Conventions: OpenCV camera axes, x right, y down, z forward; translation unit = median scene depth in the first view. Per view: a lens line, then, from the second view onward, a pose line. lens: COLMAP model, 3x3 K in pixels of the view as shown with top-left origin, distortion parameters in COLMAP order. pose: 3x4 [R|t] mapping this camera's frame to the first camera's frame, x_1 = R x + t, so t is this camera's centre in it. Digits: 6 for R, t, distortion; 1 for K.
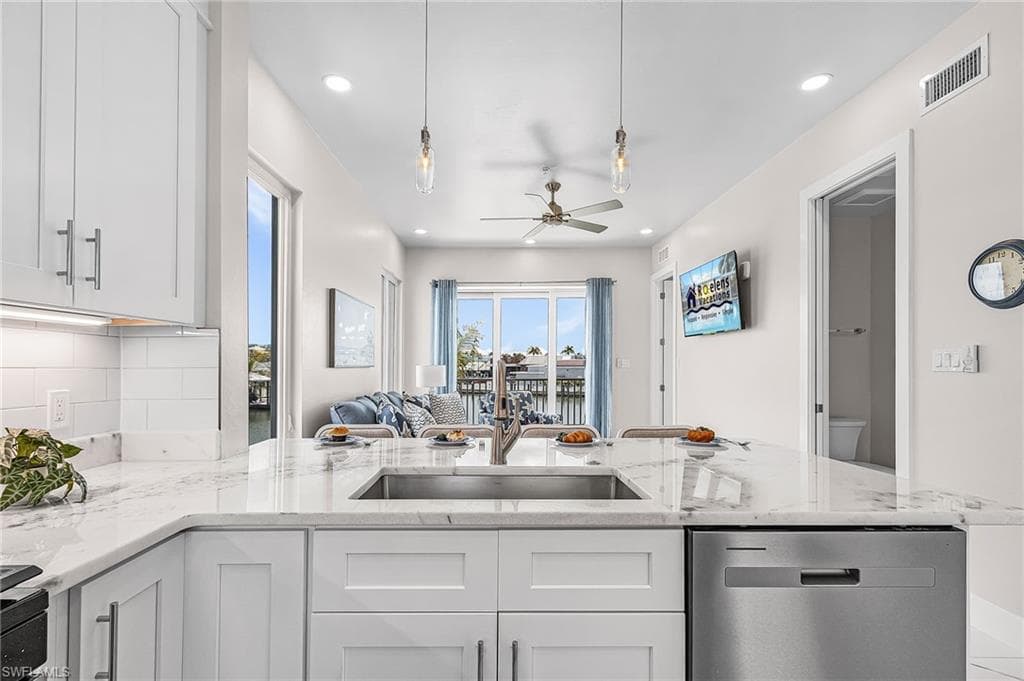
lens RADIAL K [[467.0, 0, 486.5], [0, 467.0, 379.2], [0, 0, 1]] dist [0.002792, -0.003275]
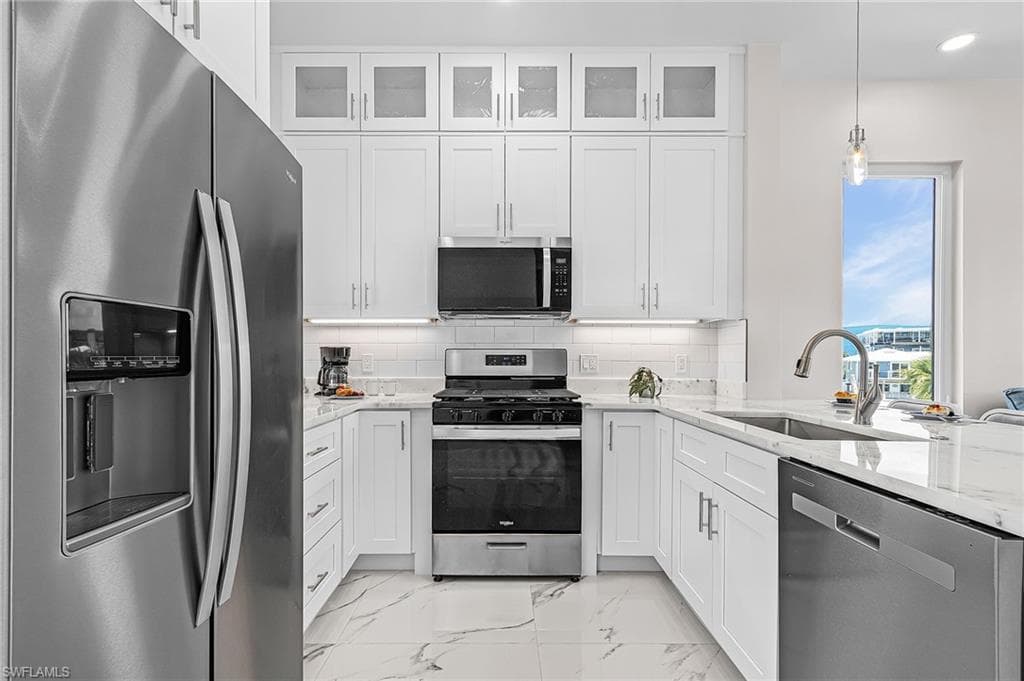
lens RADIAL K [[467.0, 0, 510.5], [0, 467.0, 364.9], [0, 0, 1]] dist [0.002792, -0.003275]
pose [[0.010292, 0.016628, -0.999809, 0.337885], [-0.028113, 0.999471, 0.016333, 0.015243], [0.999552, 0.027939, 0.010754, 0.051536]]
